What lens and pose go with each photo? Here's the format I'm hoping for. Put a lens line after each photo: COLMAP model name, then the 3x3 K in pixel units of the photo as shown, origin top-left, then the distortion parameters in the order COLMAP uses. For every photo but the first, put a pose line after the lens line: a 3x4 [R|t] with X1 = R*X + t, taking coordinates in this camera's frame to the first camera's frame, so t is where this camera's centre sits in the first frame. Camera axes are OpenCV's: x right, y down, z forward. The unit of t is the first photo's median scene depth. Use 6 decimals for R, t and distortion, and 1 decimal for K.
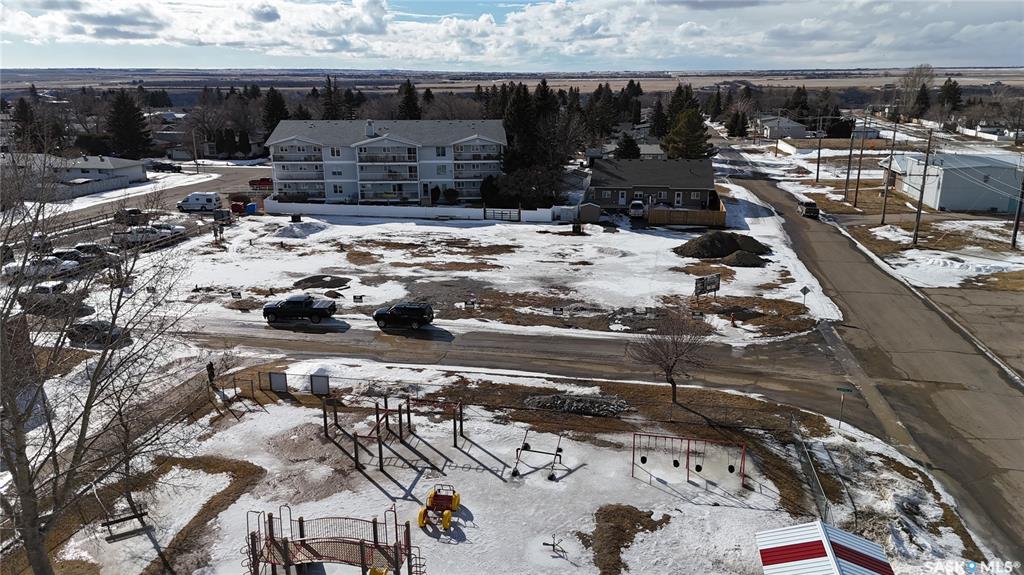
lens RADIAL K [[745.5, 0, 509.6], [0, 745.5, 288.9], [0, 0, 1]] dist [0.092785, -0.092463]
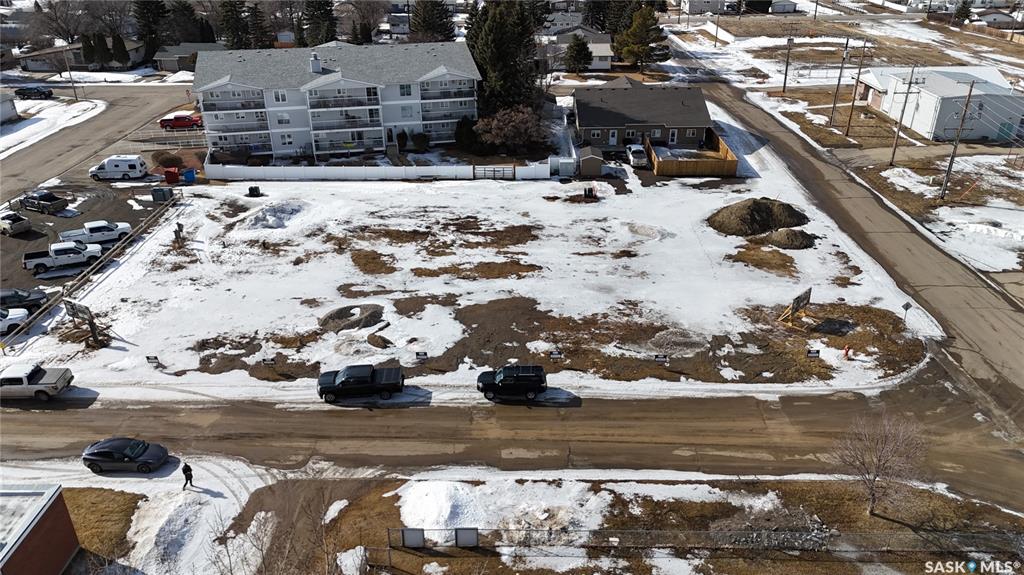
lens RADIAL K [[745.5, 0, 509.6], [0, 745.5, 288.9], [0, 0, 1]] dist [0.092785, -0.092463]
pose [[0.984061, -0.081653, 0.157976, -0.189503], [0.049758, 0.979296, 0.196222, -0.181057], [-0.170728, -0.185234, 0.967750, 0.146064]]
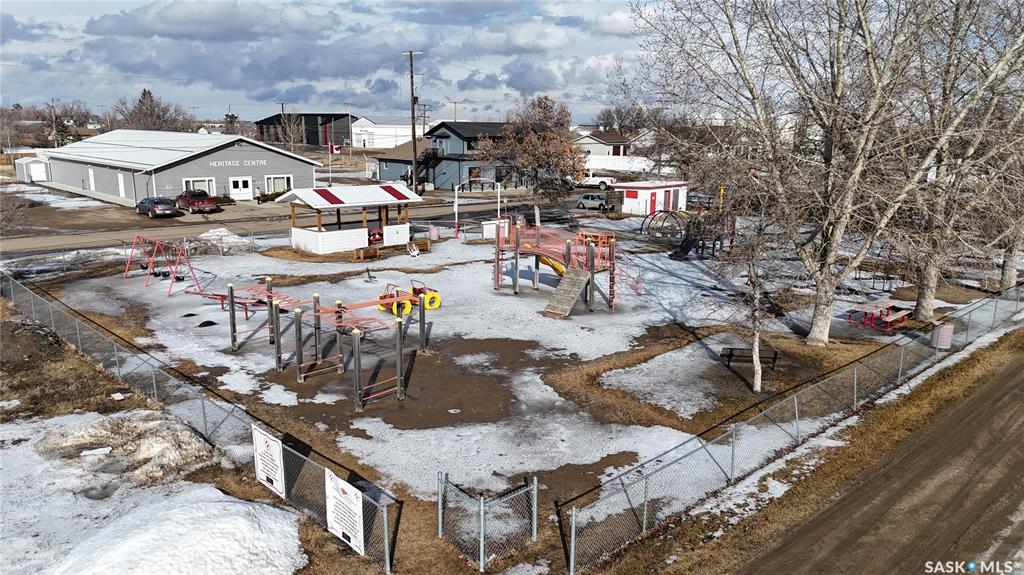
lens RADIAL K [[745.5, 0, 509.6], [0, 745.5, 288.9], [0, 0, 1]] dist [0.092785, -0.092463]
pose [[-0.815814, -0.124124, 0.564838, -0.306636], [0.152190, 0.896190, 0.416752, -0.034477], [-0.557930, 0.425954, -0.712233, 0.687404]]
